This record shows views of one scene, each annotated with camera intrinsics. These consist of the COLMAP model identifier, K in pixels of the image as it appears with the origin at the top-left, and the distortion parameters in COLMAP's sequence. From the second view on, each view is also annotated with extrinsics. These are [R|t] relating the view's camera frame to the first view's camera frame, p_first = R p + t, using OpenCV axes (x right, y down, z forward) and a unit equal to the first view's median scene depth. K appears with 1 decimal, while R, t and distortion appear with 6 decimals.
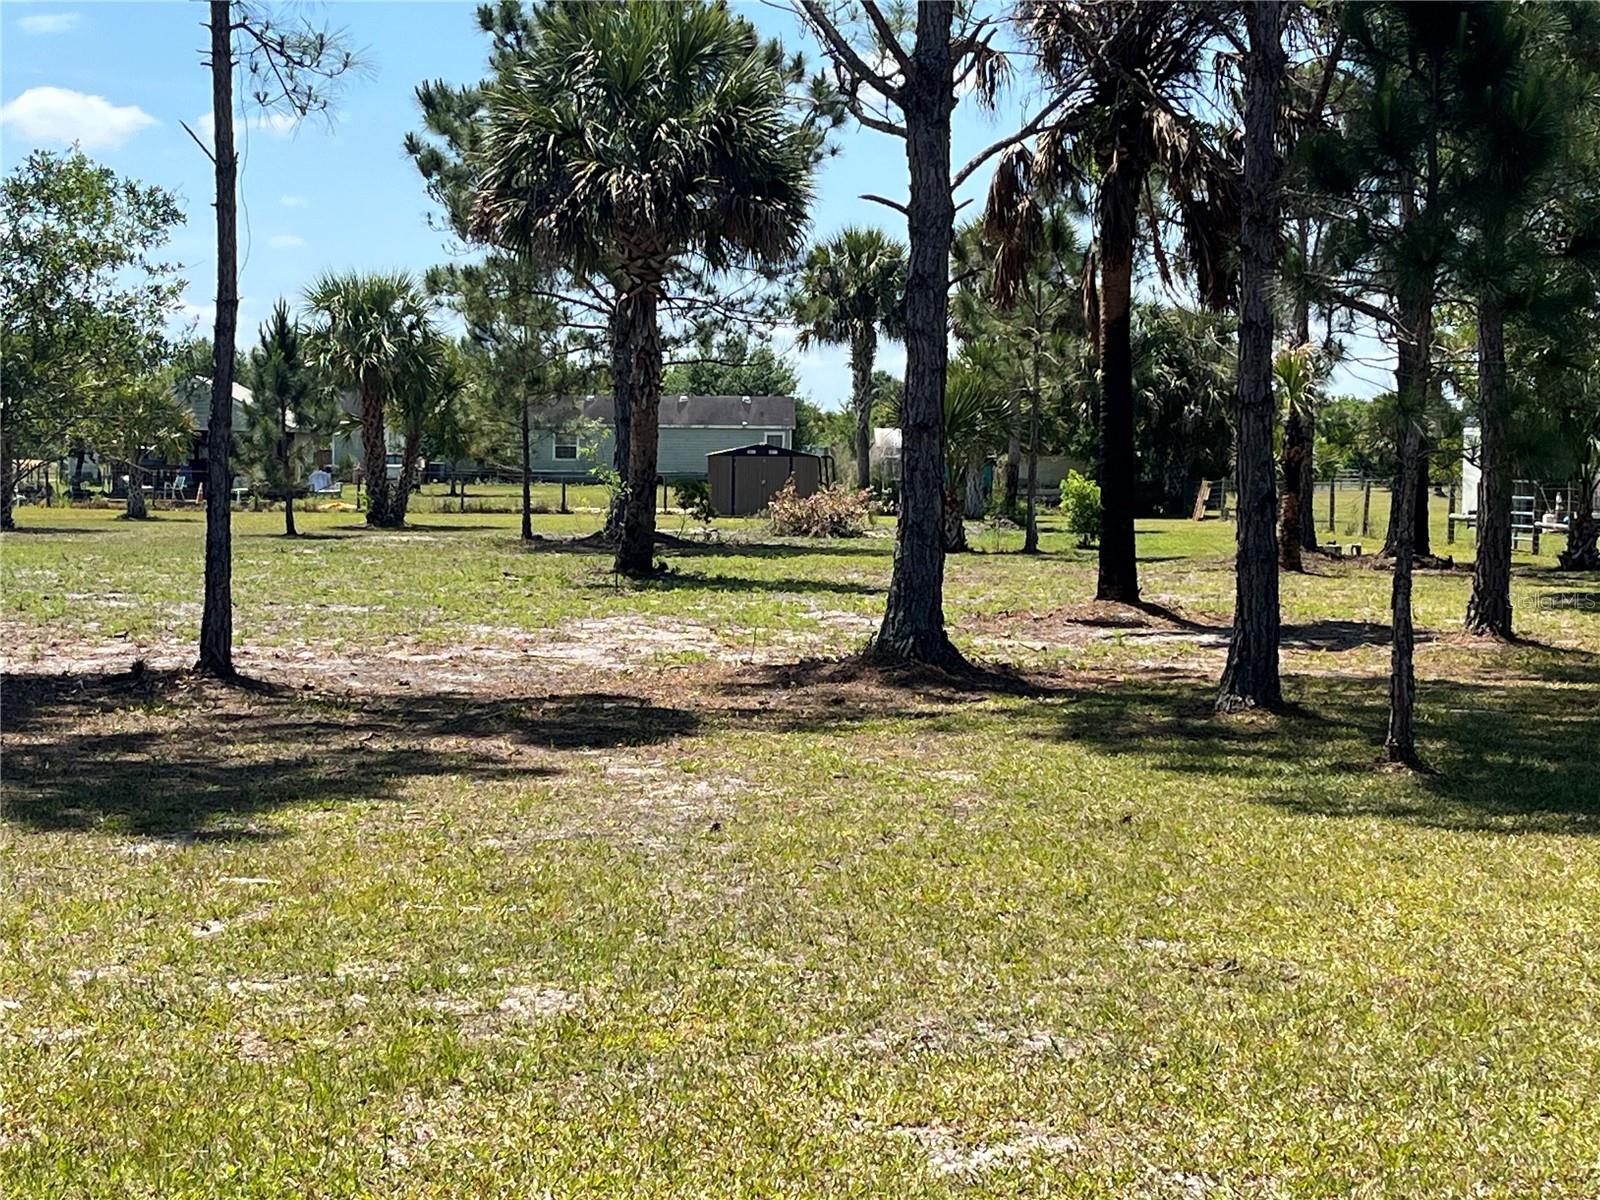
lens RADIAL K [[3008.7, 0, 800.0], [0, 3008.7, 600.0], [0, 0, 1]] dist [0.011710, 0.017634]
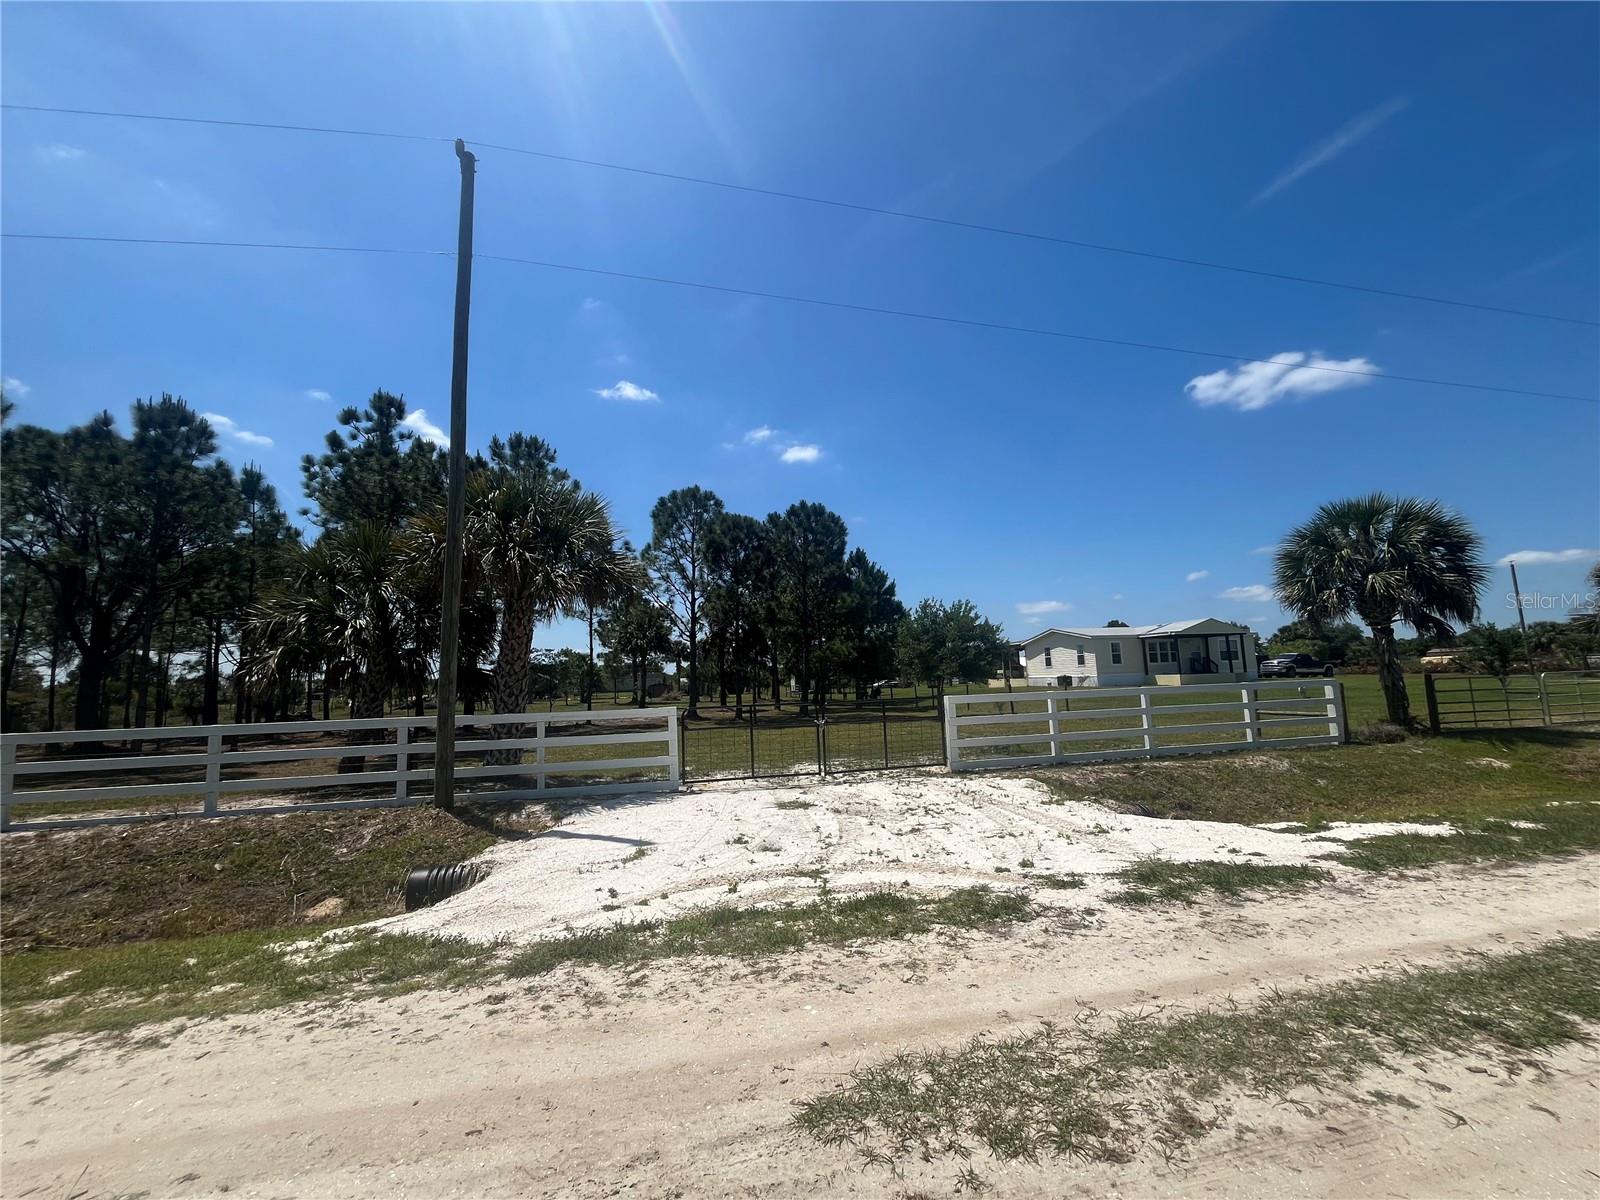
lens RADIAL K [[647.2, 0, 797.6], [0, 647.2, 594.1], [0, 0, 1]] dist [-0.003074, -0.000036]
pose [[0.978576, -0.014010, 0.205407, -0.010590], [0.050746, 0.983314, -0.174695, 0.004586], [-0.199532, 0.181376, 0.962959, -0.181808]]
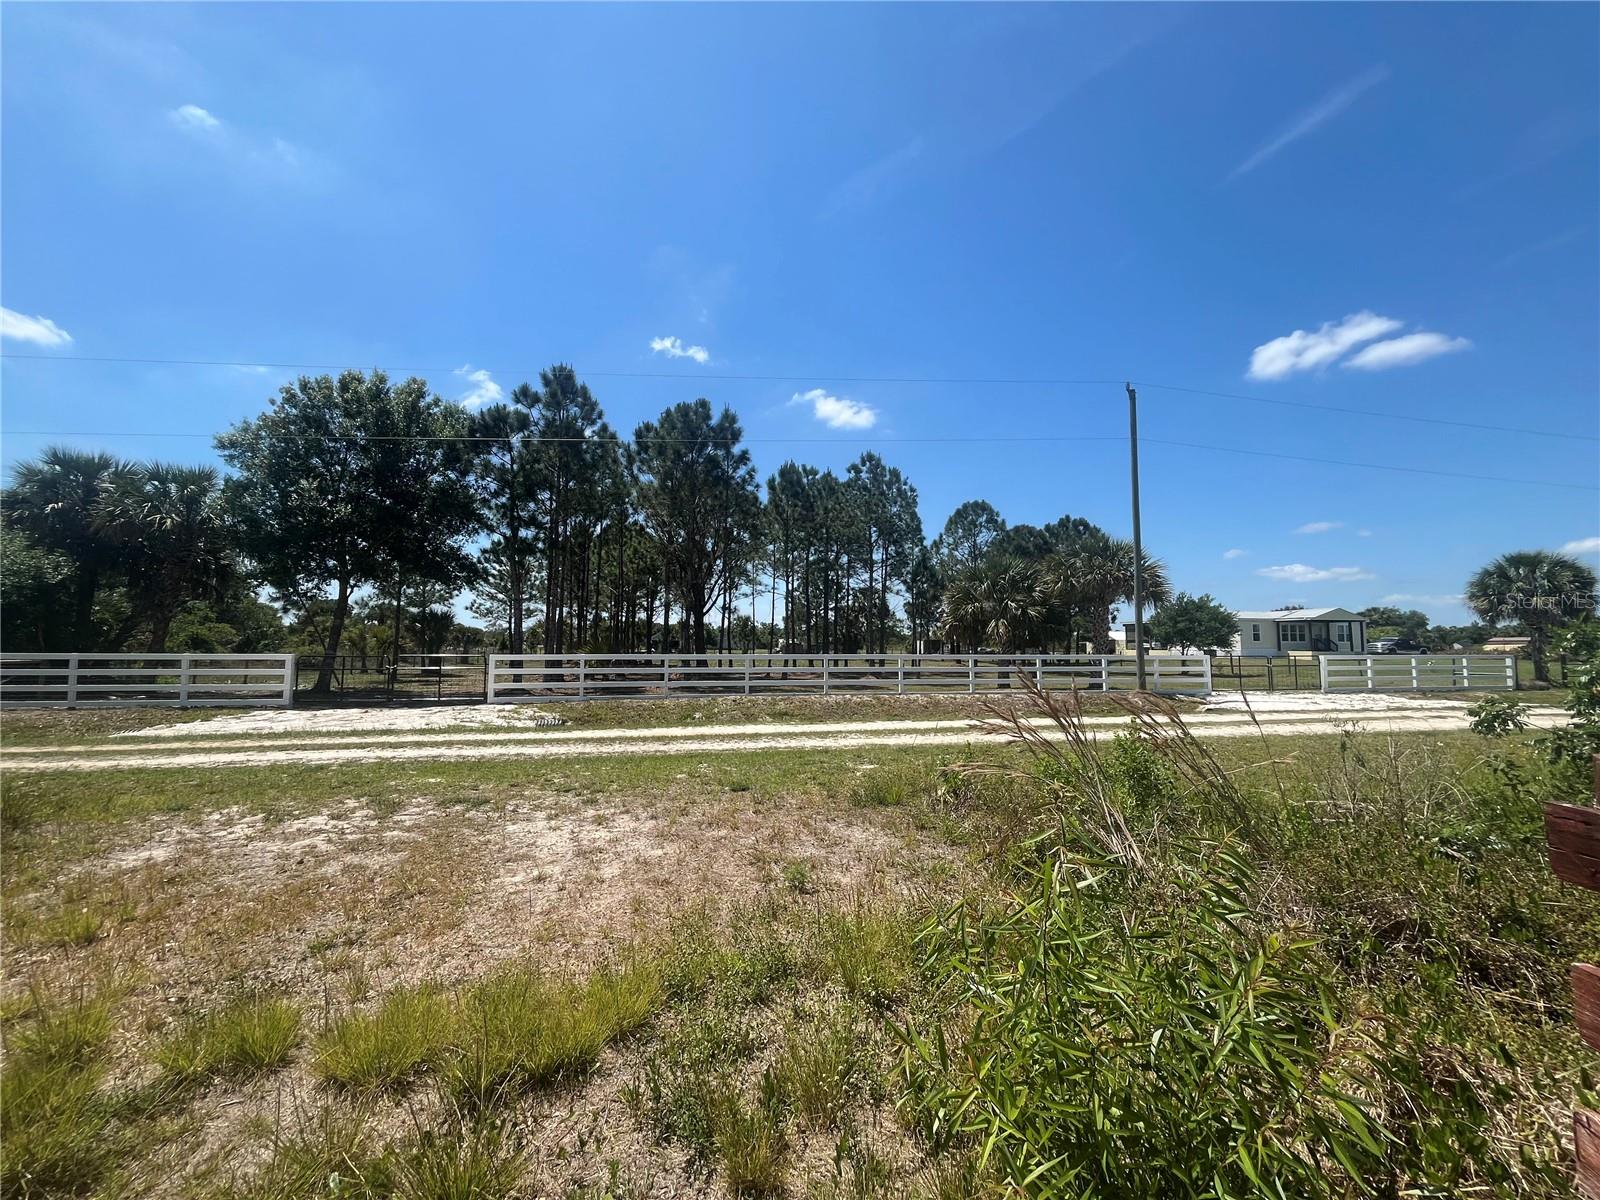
lens RADIAL K [[647.2, 0, 797.6], [0, 647.2, 594.1], [0, 0, 1]] dist [-0.003074, -0.000036]
pose [[0.985442, 0.008543, 0.169797, -0.280547], [0.012260, 0.992565, -0.121096, 0.009200], [-0.169570, 0.121415, 0.978010, -0.316208]]
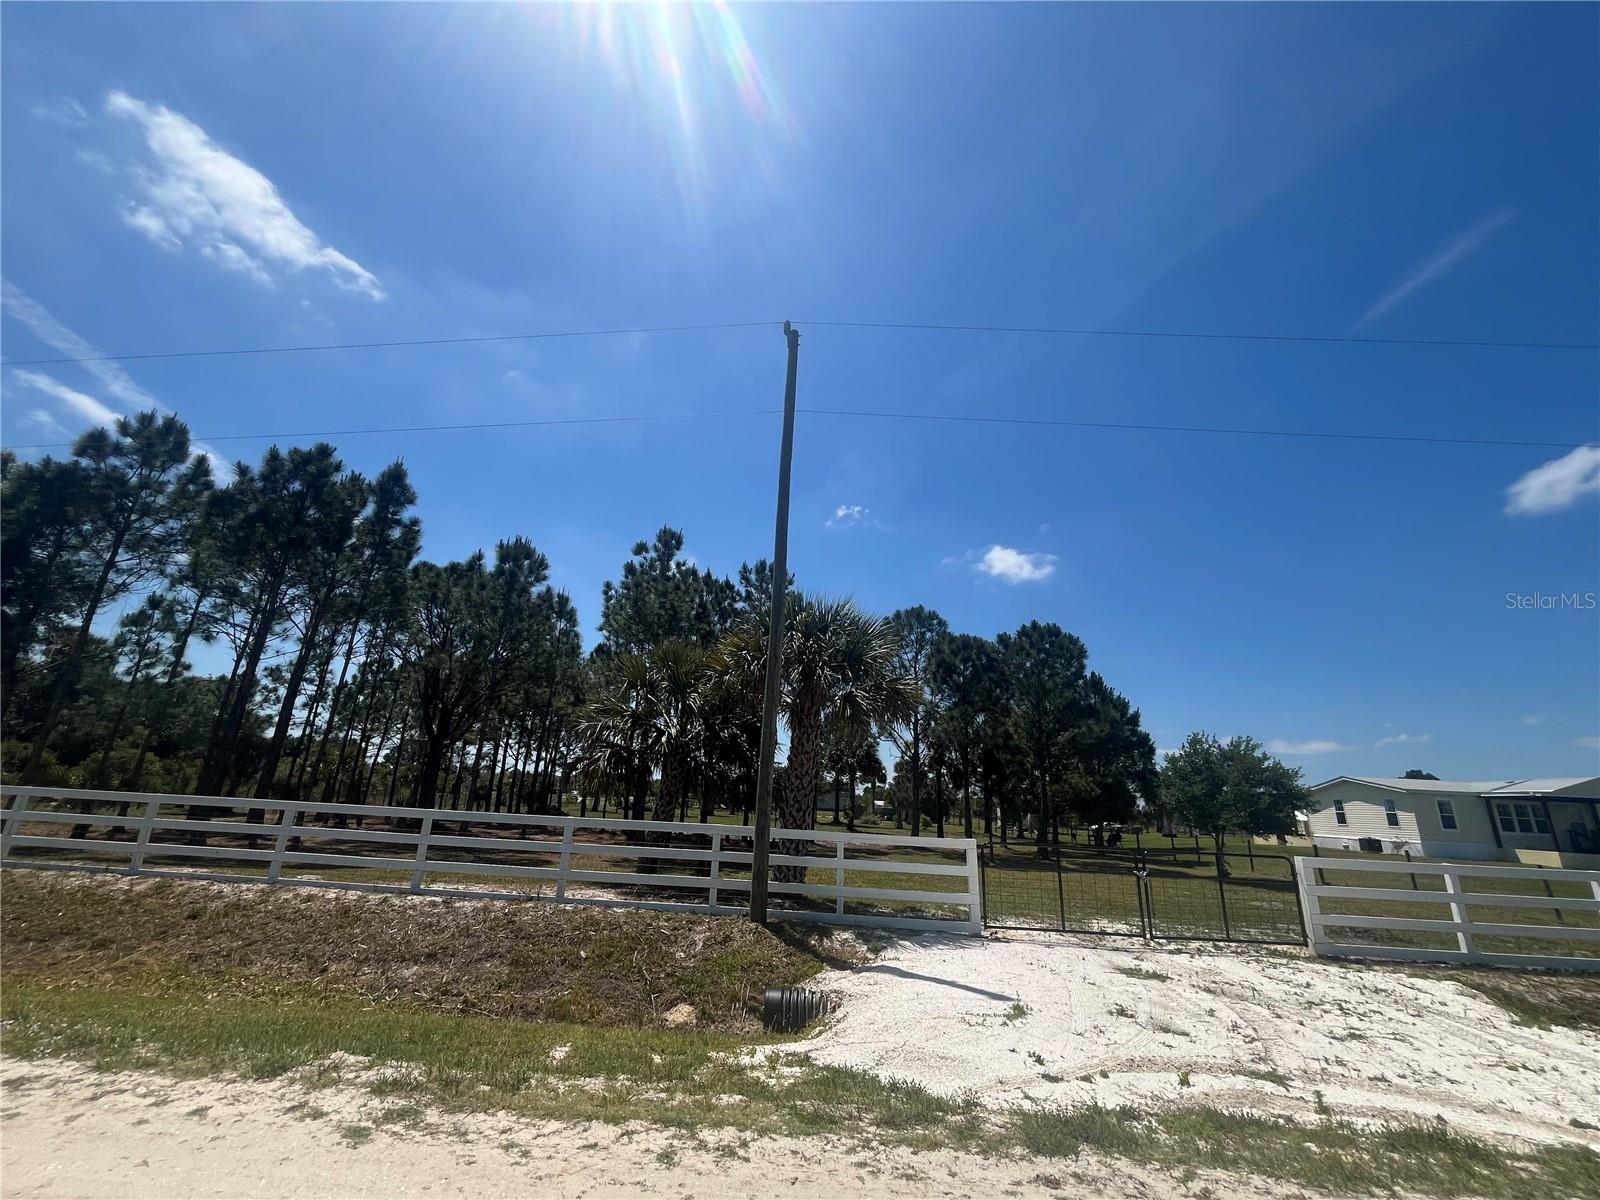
lens RADIAL K [[647.2, 0, 797.6], [0, 647.2, 594.1], [0, 0, 1]] dist [-0.003074, -0.000036]
pose [[0.996528, 0.016292, -0.081651, -0.037878], [-0.044034, 0.935421, -0.350782, 0.003772], [0.070663, 0.353159, 0.932891, -0.180948]]
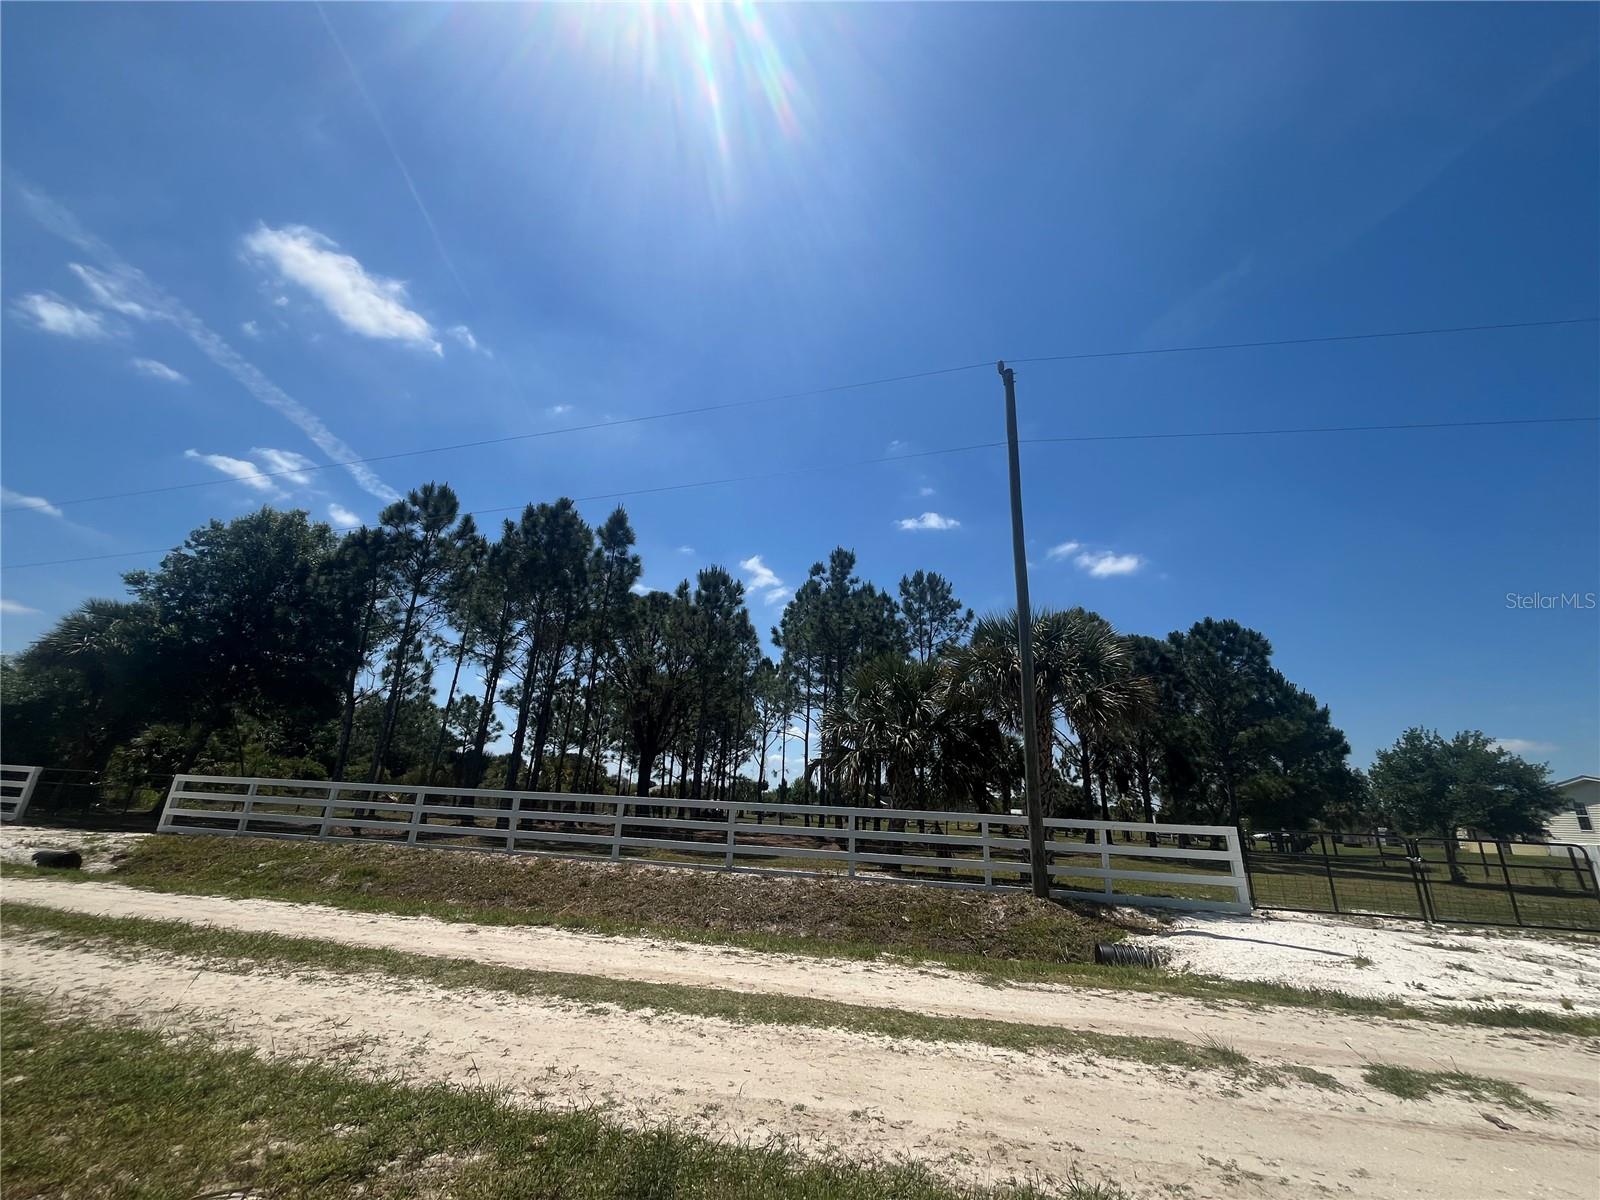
lens RADIAL K [[647.2, 0, 797.6], [0, 647.2, 594.1], [0, 0, 1]] dist [-0.003074, -0.000036]
pose [[0.970091, -0.038894, -0.239606, -0.074116], [-0.050522, 0.933114, -0.356015, 0.011374], [0.237426, 0.357472, 0.903240, -0.211155]]
